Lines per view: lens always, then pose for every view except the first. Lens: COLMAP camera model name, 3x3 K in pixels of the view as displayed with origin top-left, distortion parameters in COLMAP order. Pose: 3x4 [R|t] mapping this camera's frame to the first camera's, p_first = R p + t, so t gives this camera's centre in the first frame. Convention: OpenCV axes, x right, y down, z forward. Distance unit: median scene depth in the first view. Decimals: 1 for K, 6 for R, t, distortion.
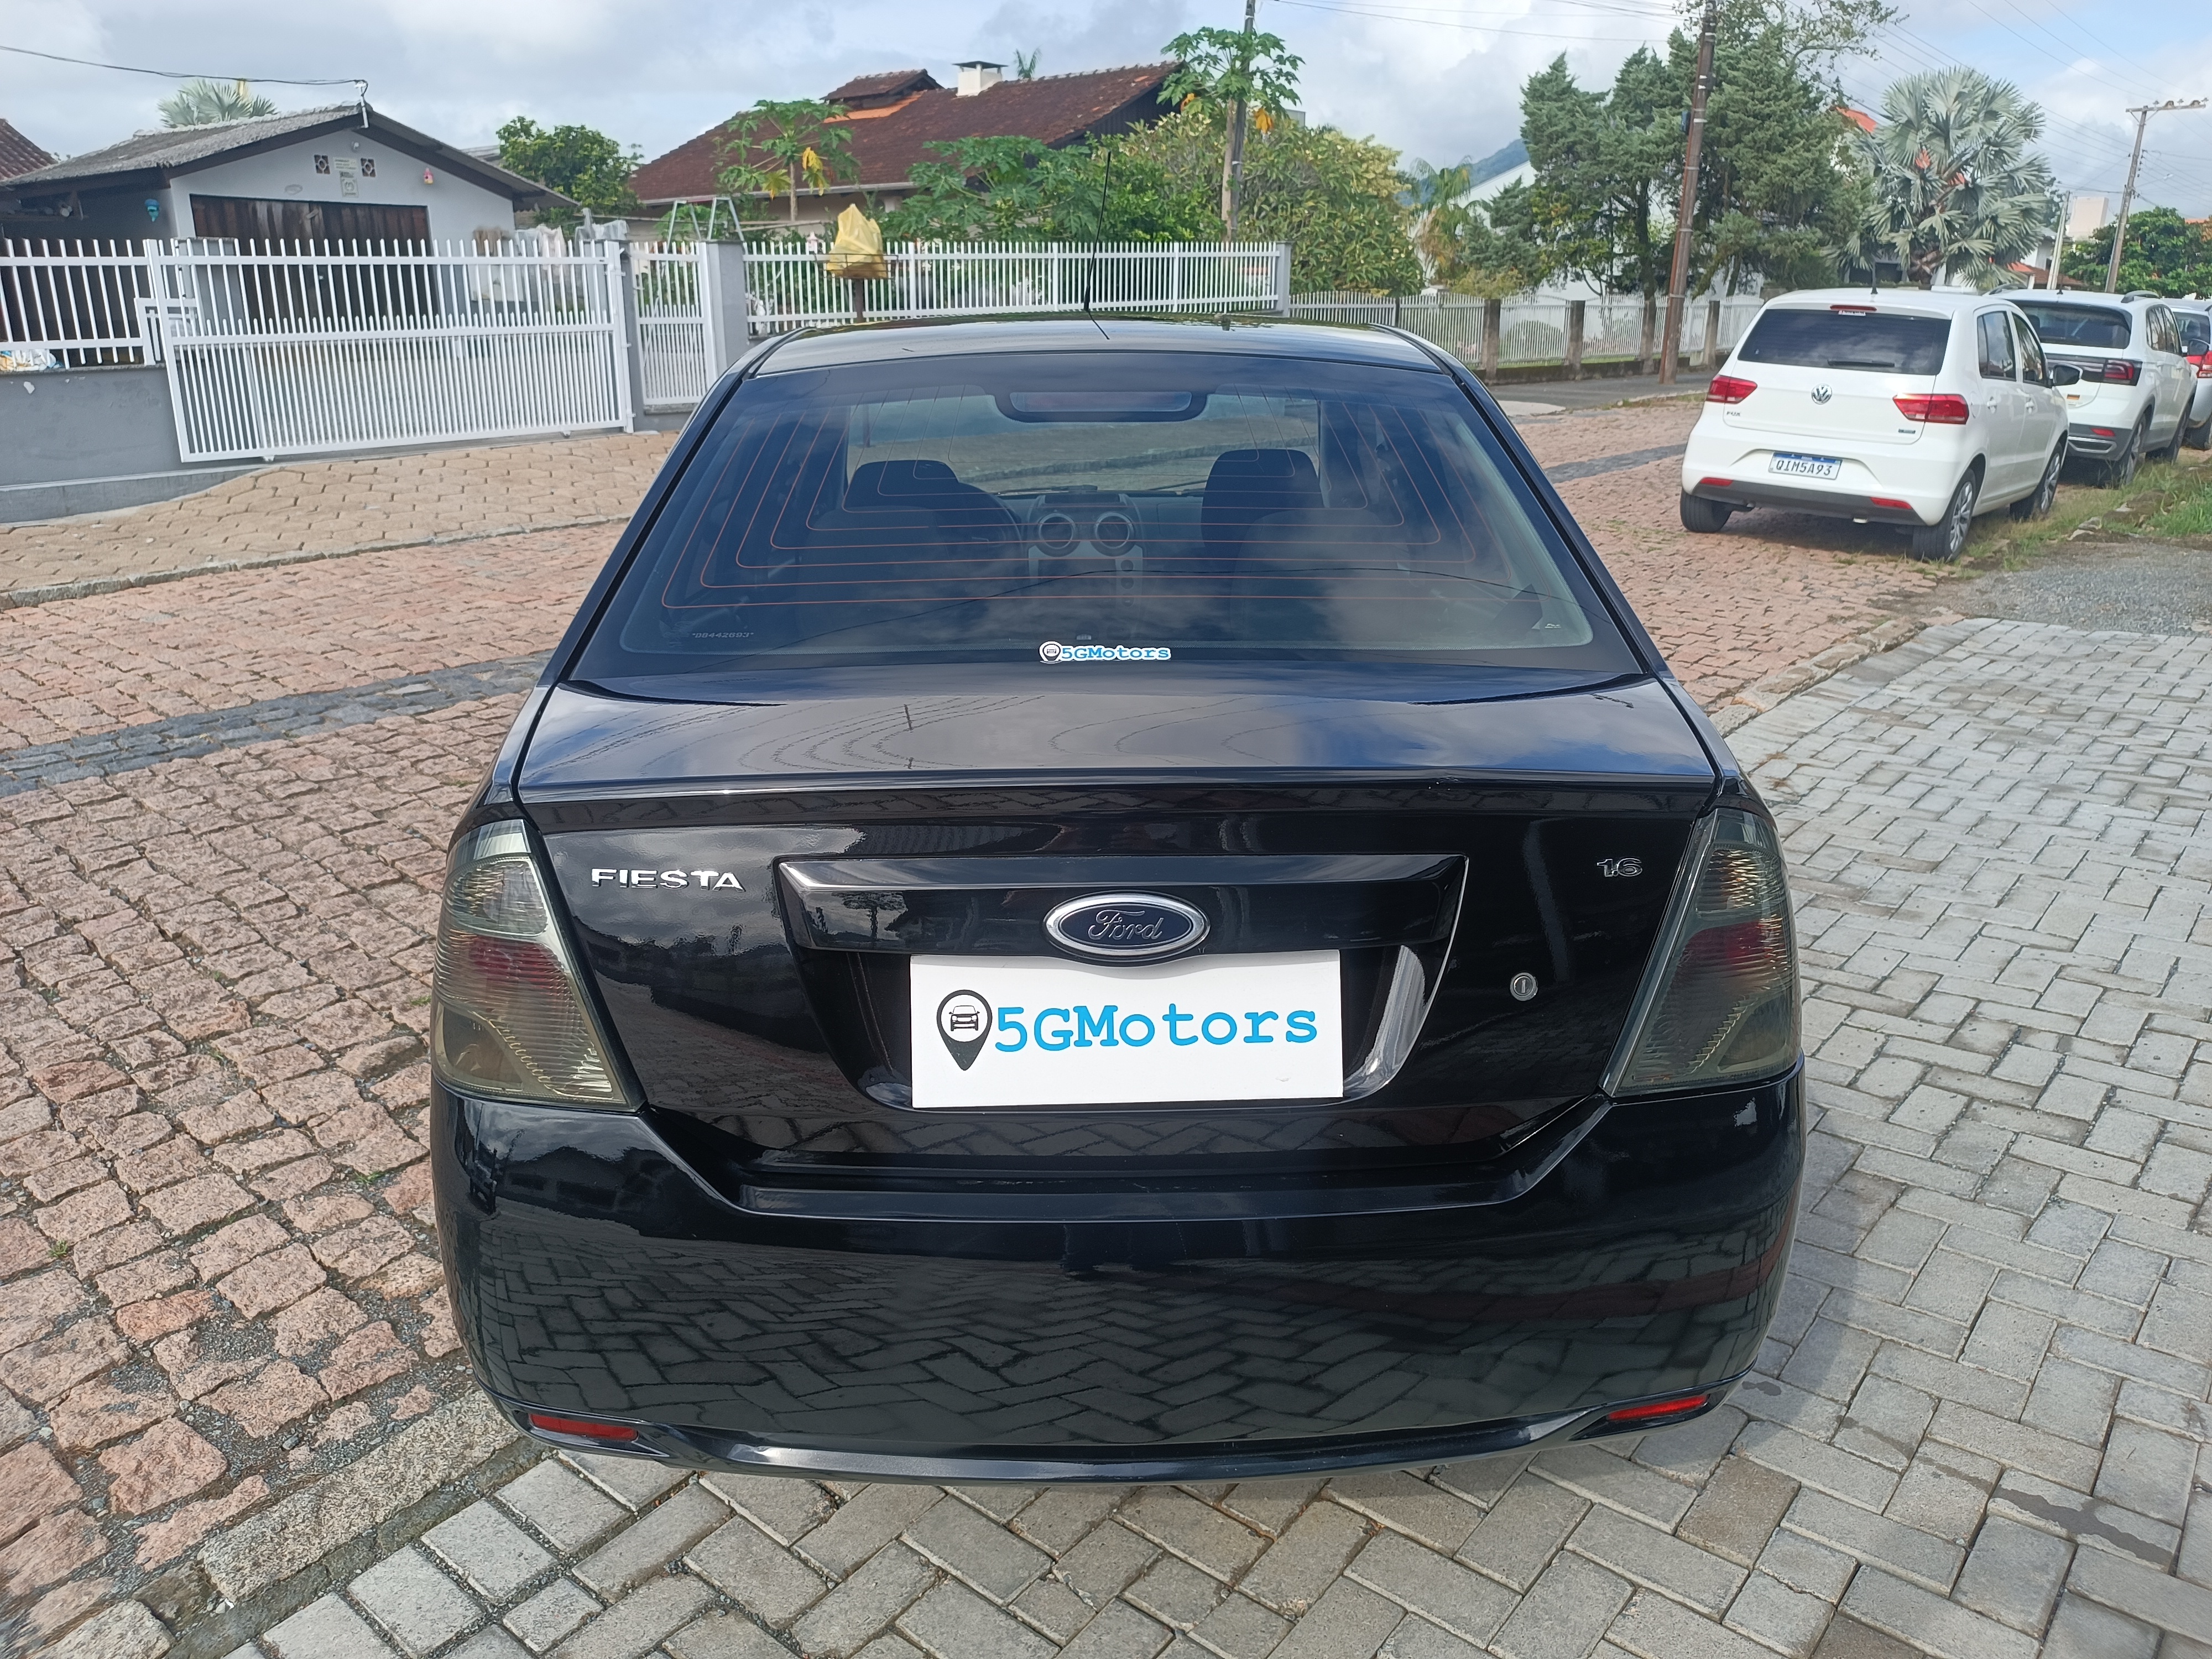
lens RADIAL K [[1592.4, 0, 1106.0], [0, 1592.4, 829.5], [0, 0, 1]] dist [0.029306, -0.024940]
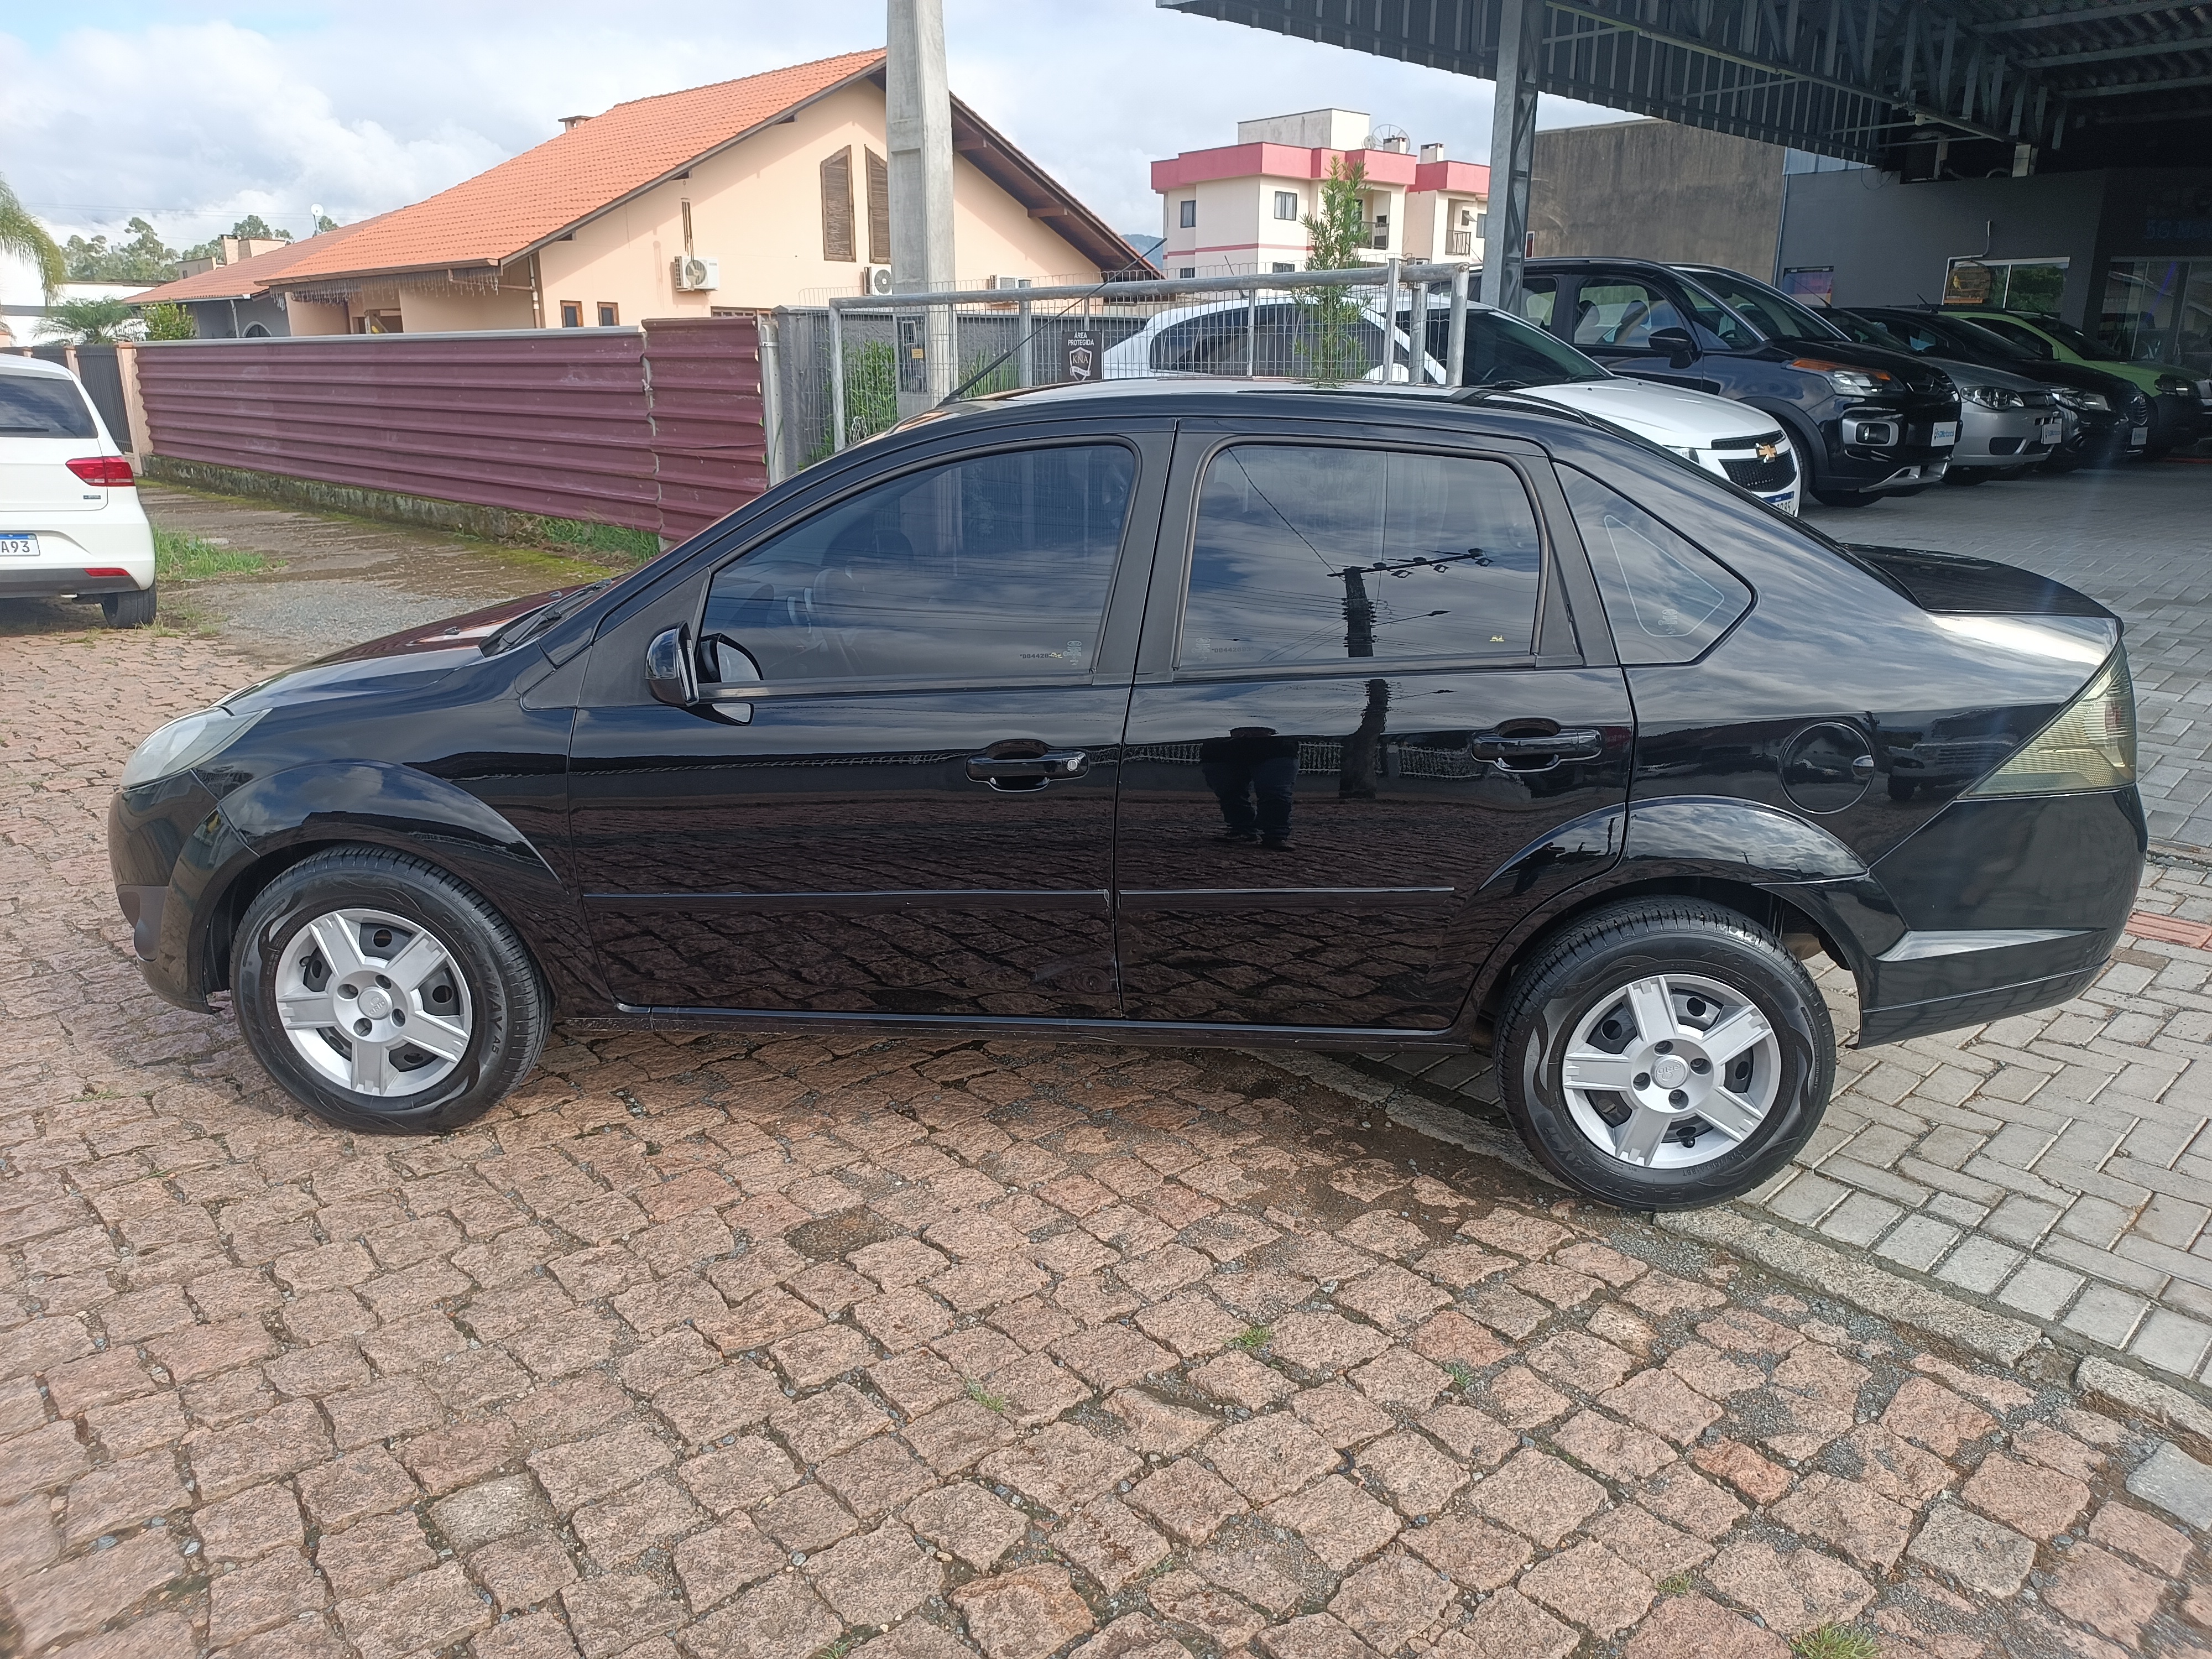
lens RADIAL K [[1592.4, 0, 1106.0], [0, 1592.4, 829.5], [0, 0, 1]] dist [0.029306, -0.024940]
pose [[0.102306, -0.277798, 0.955176, -0.118784], [0.309637, 0.921405, 0.234813, -0.030627], [-0.945335, 0.271735, 0.180282, 0.092079]]
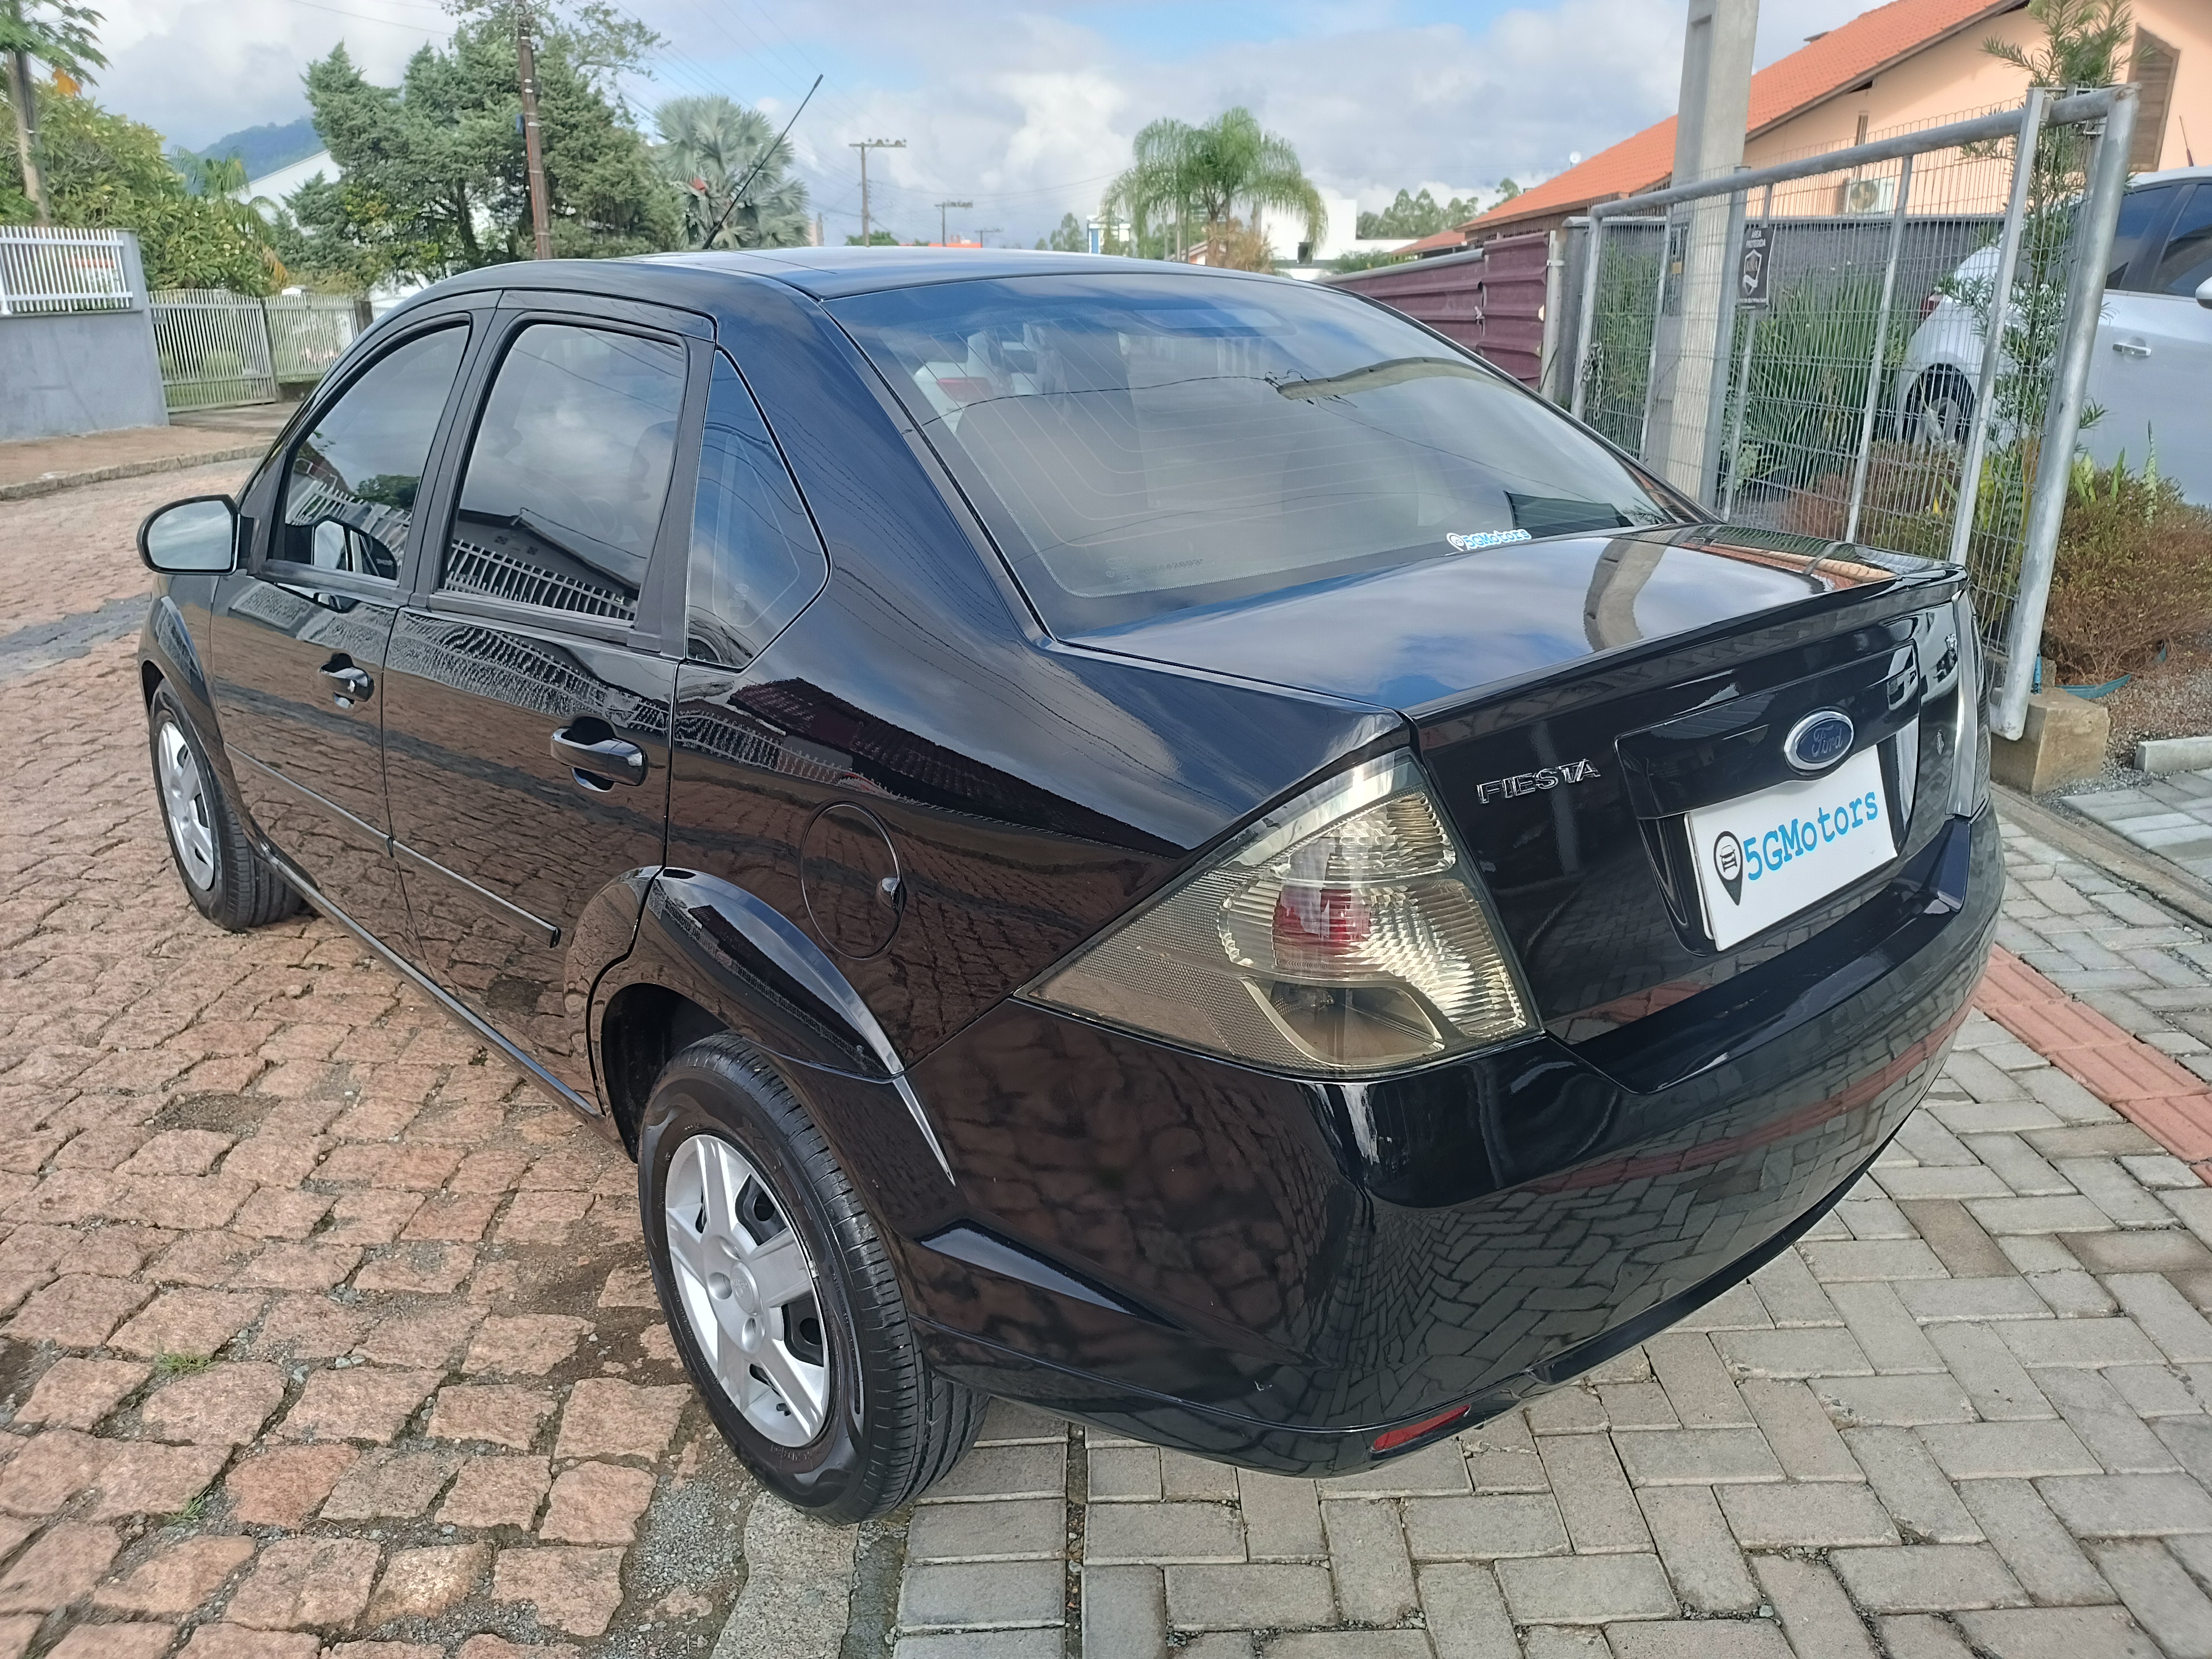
lens RADIAL K [[1602.8, 0, 1111.7], [0, 1602.8, 834.9], [0, 0, 1]] dist [0.007017, 0.000690]
pose [[0.759875, -0.203463, 0.617409, -0.051148], [0.206132, 0.976159, 0.067991, -0.002579], [-0.616523, 0.075603, 0.783699, 0.020309]]
